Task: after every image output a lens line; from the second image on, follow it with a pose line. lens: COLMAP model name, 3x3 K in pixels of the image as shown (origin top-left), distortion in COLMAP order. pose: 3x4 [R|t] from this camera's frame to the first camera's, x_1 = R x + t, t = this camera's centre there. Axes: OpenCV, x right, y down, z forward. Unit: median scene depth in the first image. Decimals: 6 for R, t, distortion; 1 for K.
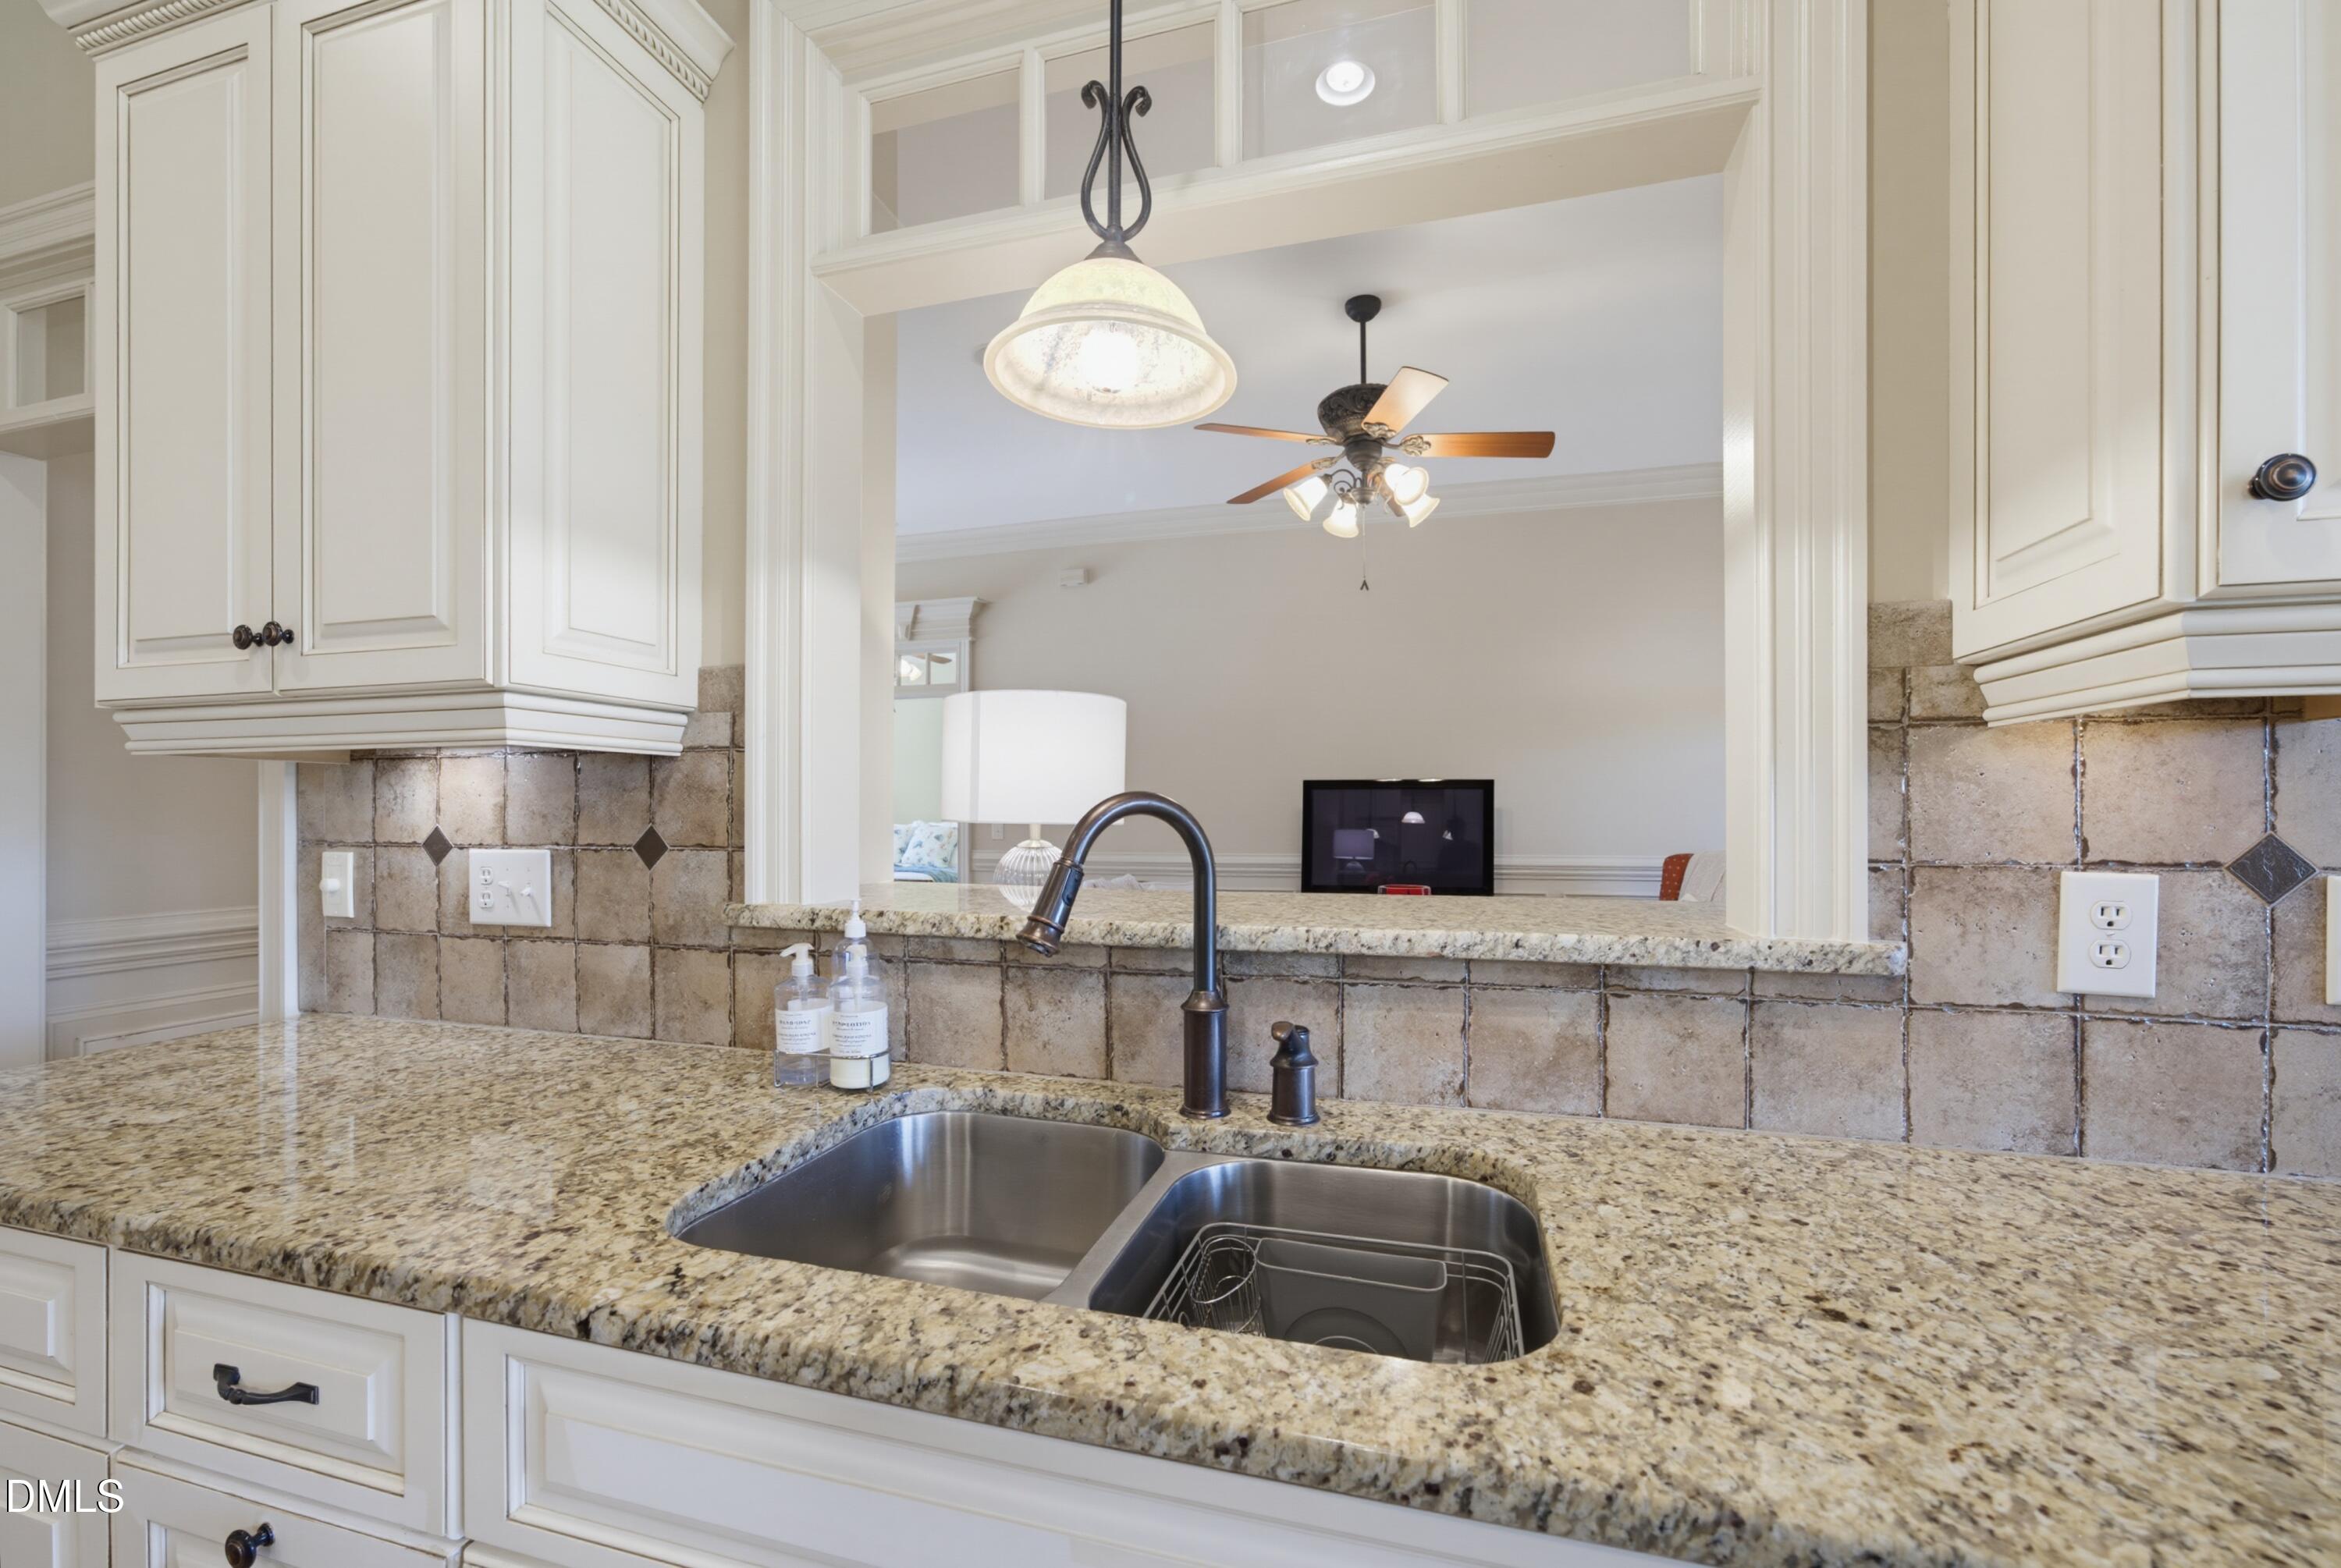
lens RADIAL K [[949.7, 0, 1165.1], [0, 949.7, 810.4], [0, 0, 1]] dist [-0.004191, 0.000139]
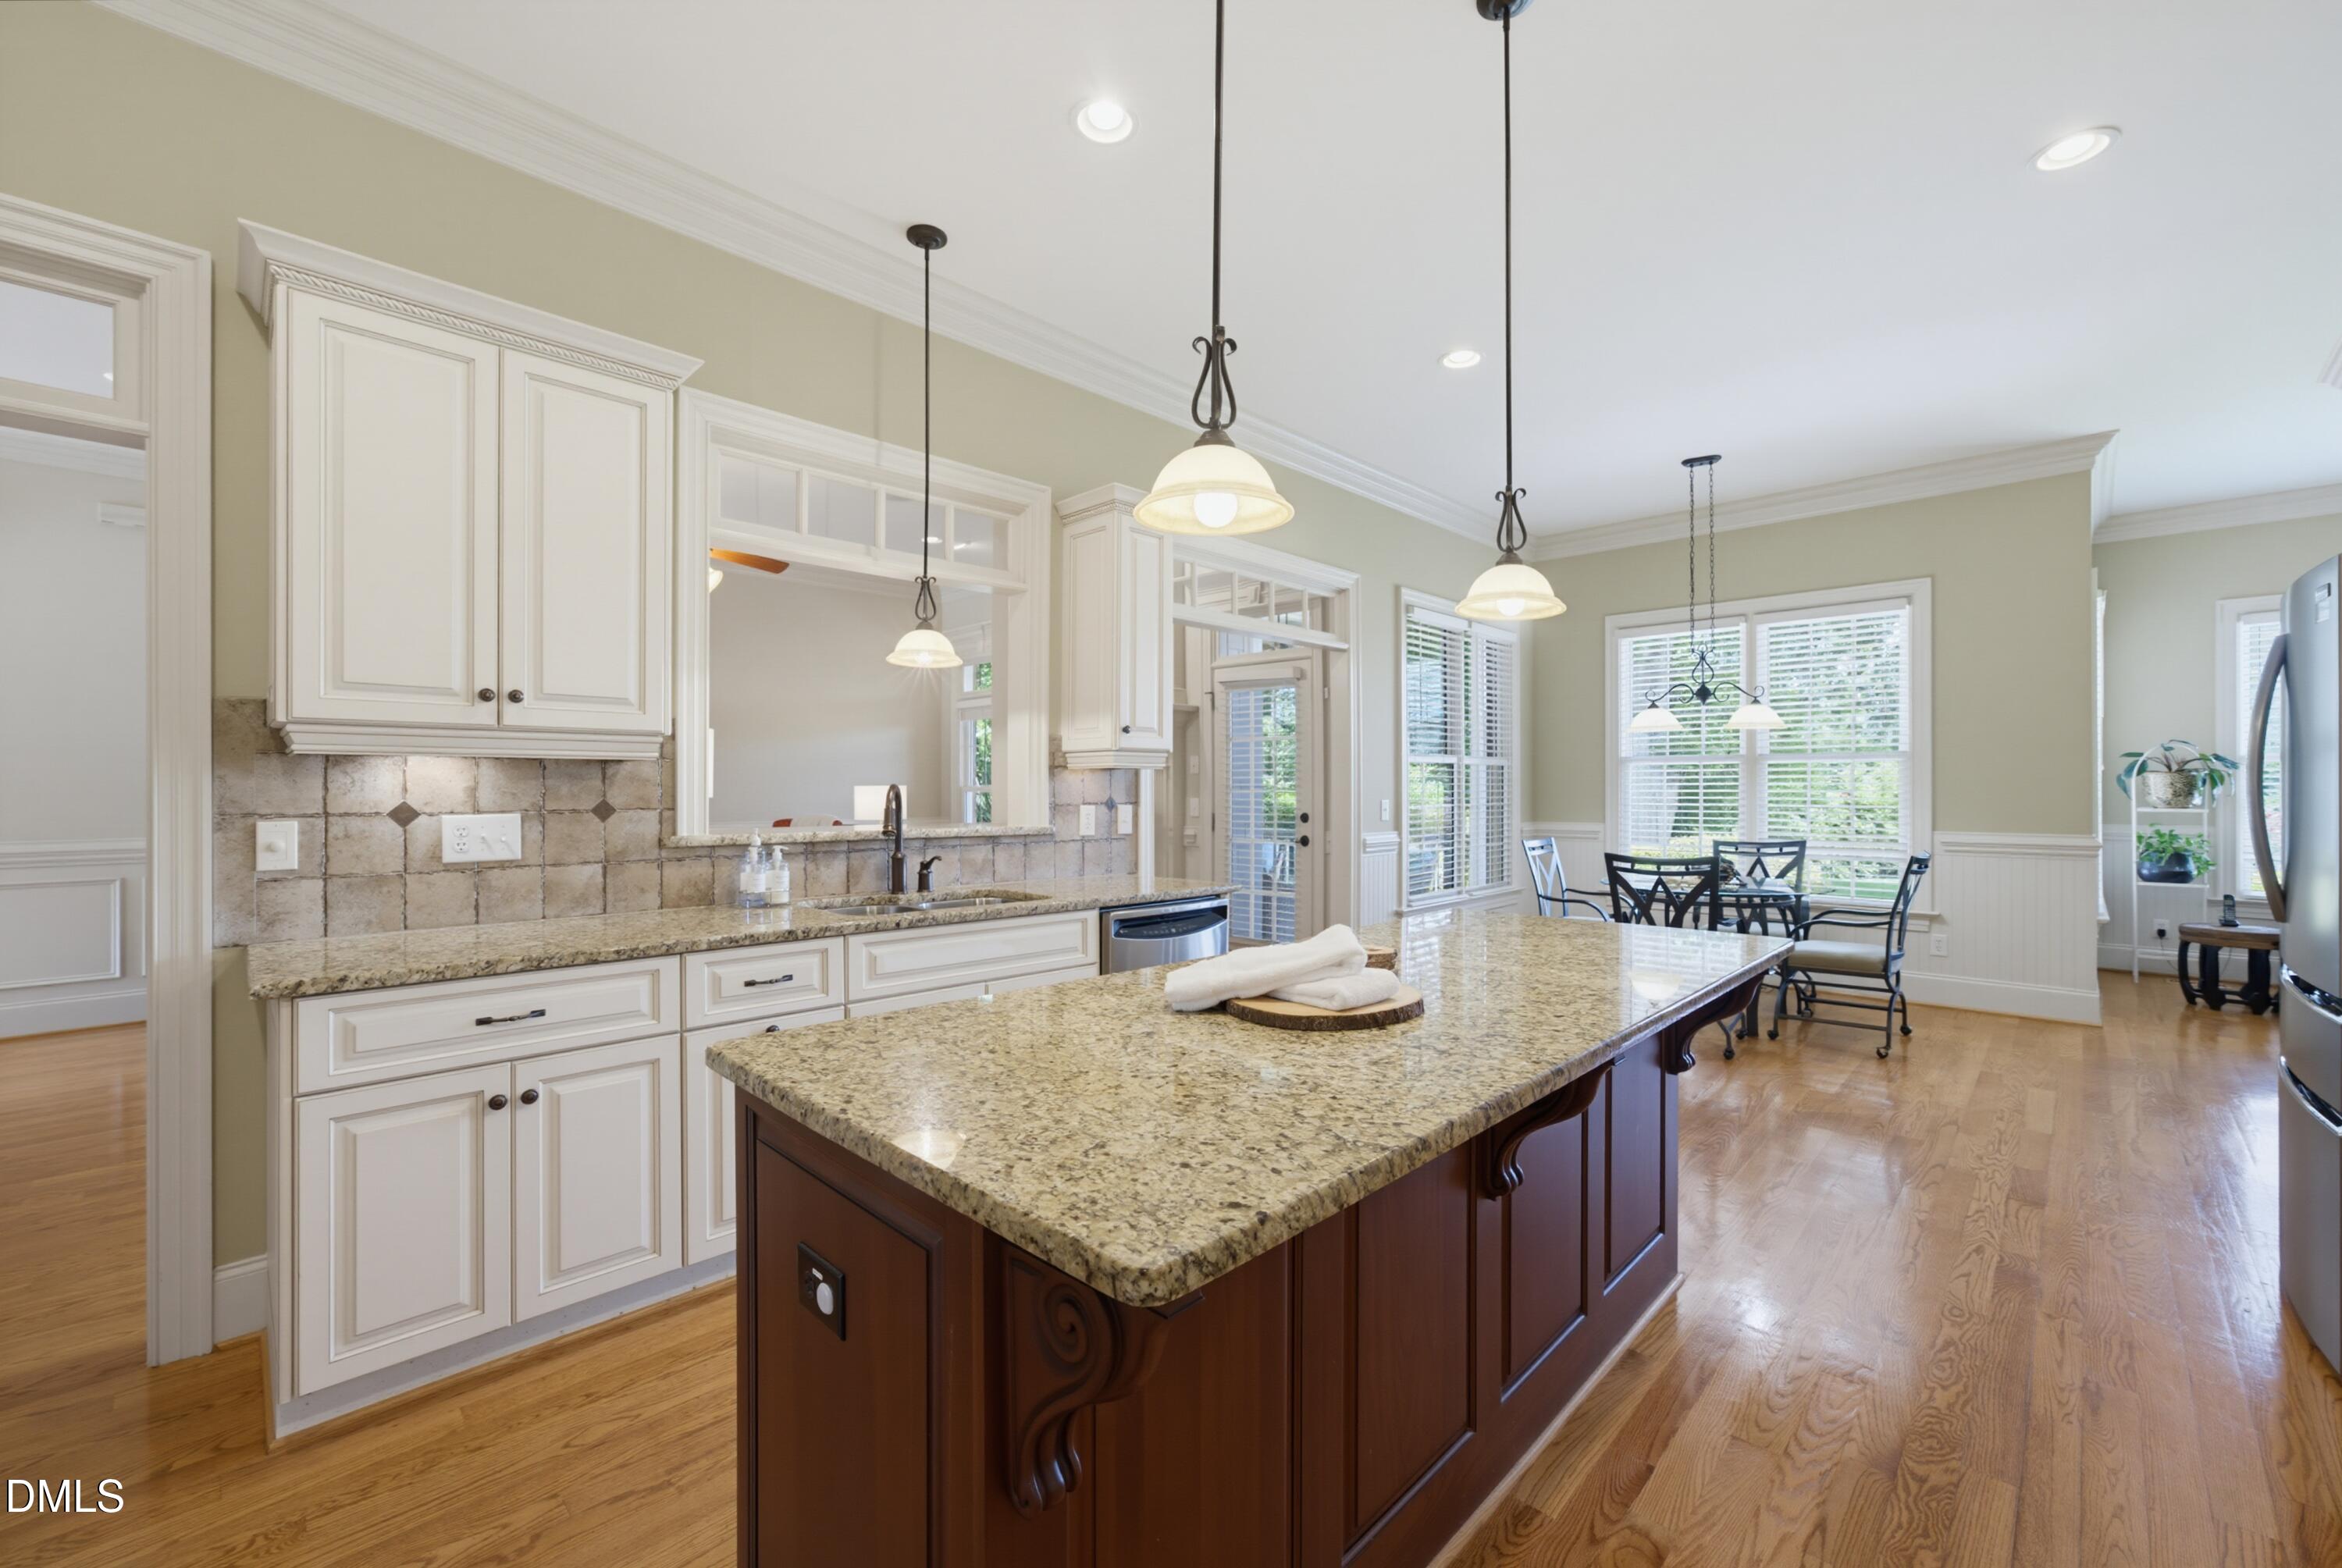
lens RADIAL K [[946.4, 0, 1174.1], [0, 946.4, 790.8], [0, 0, 1]] dist [-0.000807, 0.000688]
pose [[0.472983, -0.000720, 0.881071, -1.602713], [-0.000219, 1.000000, 0.000935, -0.001405], [-0.881071, -0.000636, 0.472983, -0.835563]]
